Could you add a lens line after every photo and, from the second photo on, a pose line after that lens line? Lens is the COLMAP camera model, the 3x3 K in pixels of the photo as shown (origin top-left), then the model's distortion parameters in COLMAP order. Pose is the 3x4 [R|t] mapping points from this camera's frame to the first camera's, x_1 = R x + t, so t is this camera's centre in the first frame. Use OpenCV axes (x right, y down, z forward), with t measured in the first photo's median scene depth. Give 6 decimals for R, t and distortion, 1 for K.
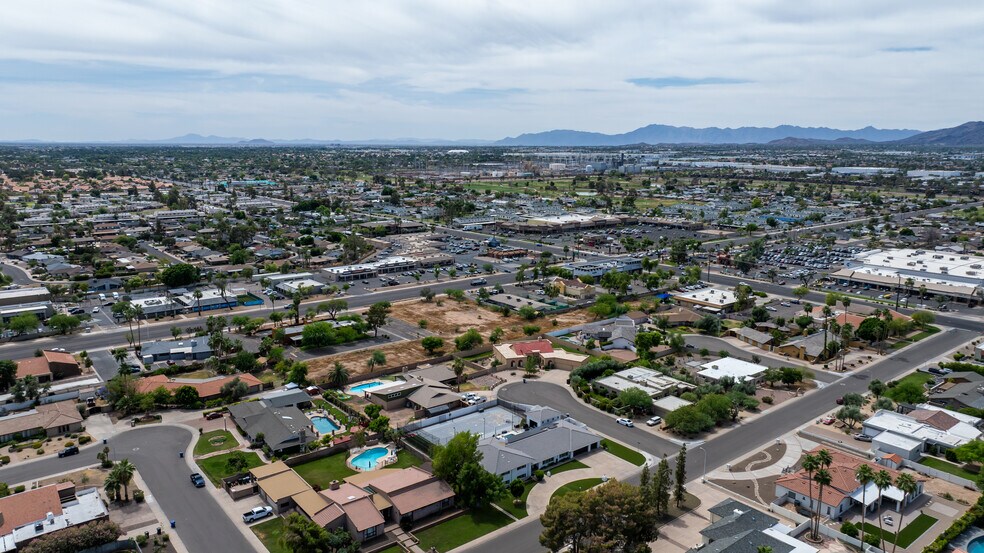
lens RADIAL K [[689.1, 0, 497.3], [0, 689.1, 277.6], [0, 0, 1]] dist [-0.040986, 0.046432]
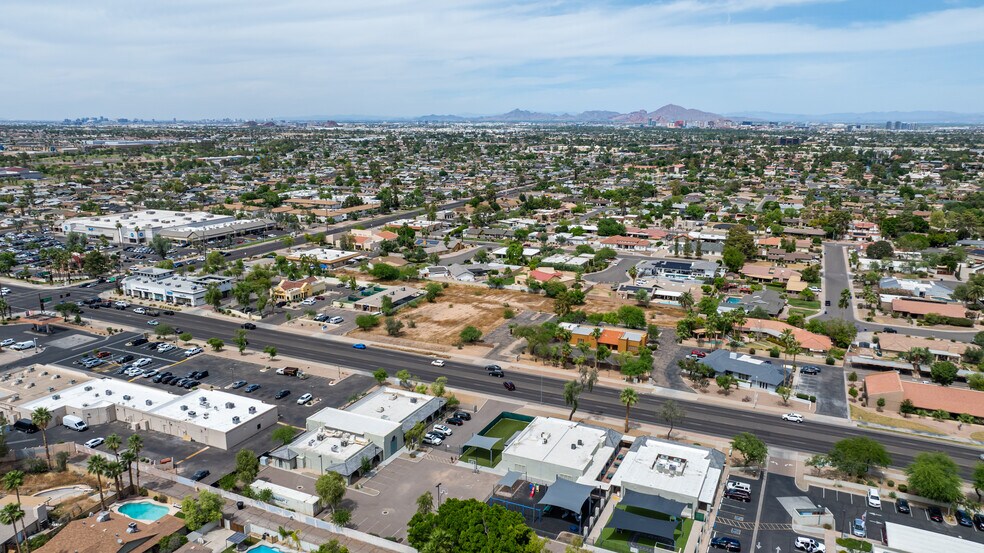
lens RADIAL K [[689.1, 0, 495.2], [0, 689.1, 273.0], [0, 0, 1]] dist [-0.040986, 0.046432]
pose [[-0.430196, -0.208227, 0.878392, -0.464704], [0.166602, 0.938007, 0.303952, -0.139229], [-0.887229, 0.277101, -0.368836, 0.687282]]
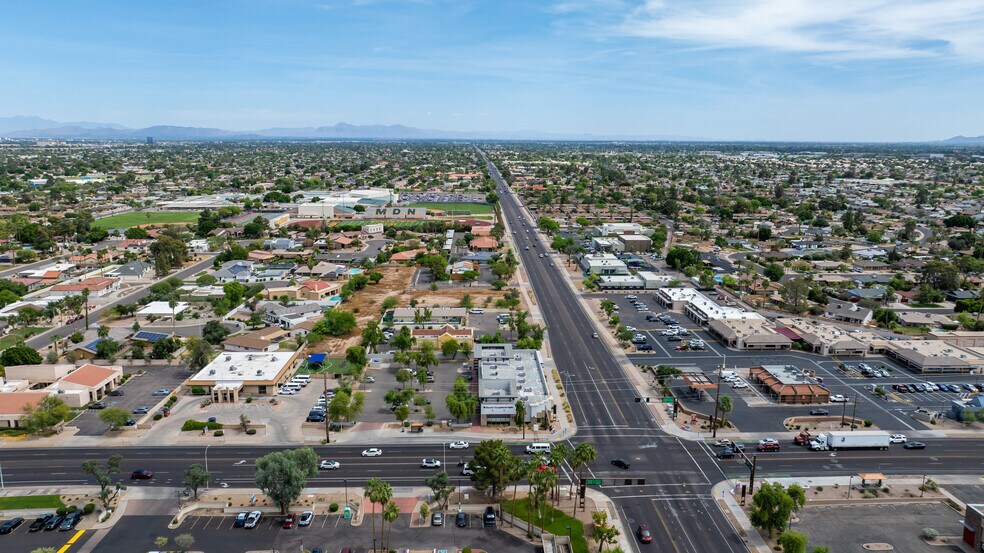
lens RADIAL K [[689.1, 0, 496.5], [0, 689.1, 268.8], [0, 0, 1]] dist [-0.040986, 0.046432]
pose [[-0.605055, 0.137636, -0.784197, 0.398682], [-0.163761, 0.942372, 0.291749, -0.173744], [0.779160, 0.304945, -0.547648, 0.892540]]
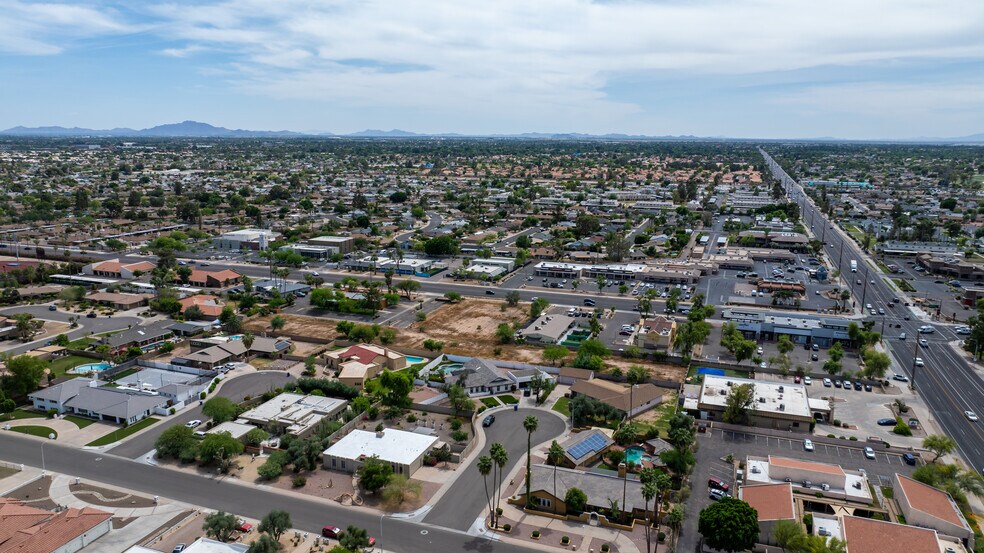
lens RADIAL K [[689.1, 0, 495.7], [0, 689.1, 284.1], [0, 0, 1]] dist [-0.040986, 0.046432]
pose [[0.512291, 0.178711, -0.840012, 0.401304], [-0.168637, 0.980000, 0.105647, -0.053676], [0.842092, 0.087535, 0.532182, 0.281690]]
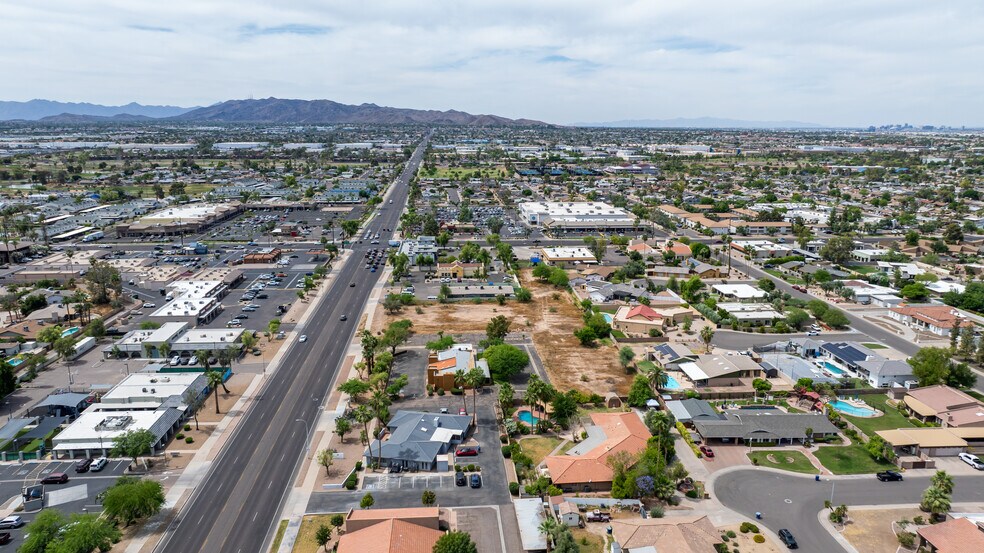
lens RADIAL K [[689.1, 0, 495.8], [0, 689.1, 275.0], [0, 0, 1]] dist [-0.040986, 0.046432]
pose [[0.573227, -0.184186, 0.798427, -0.409233], [0.160483, 0.980774, 0.111033, -0.049981], [-0.803527, 0.064487, 0.591765, 0.238043]]
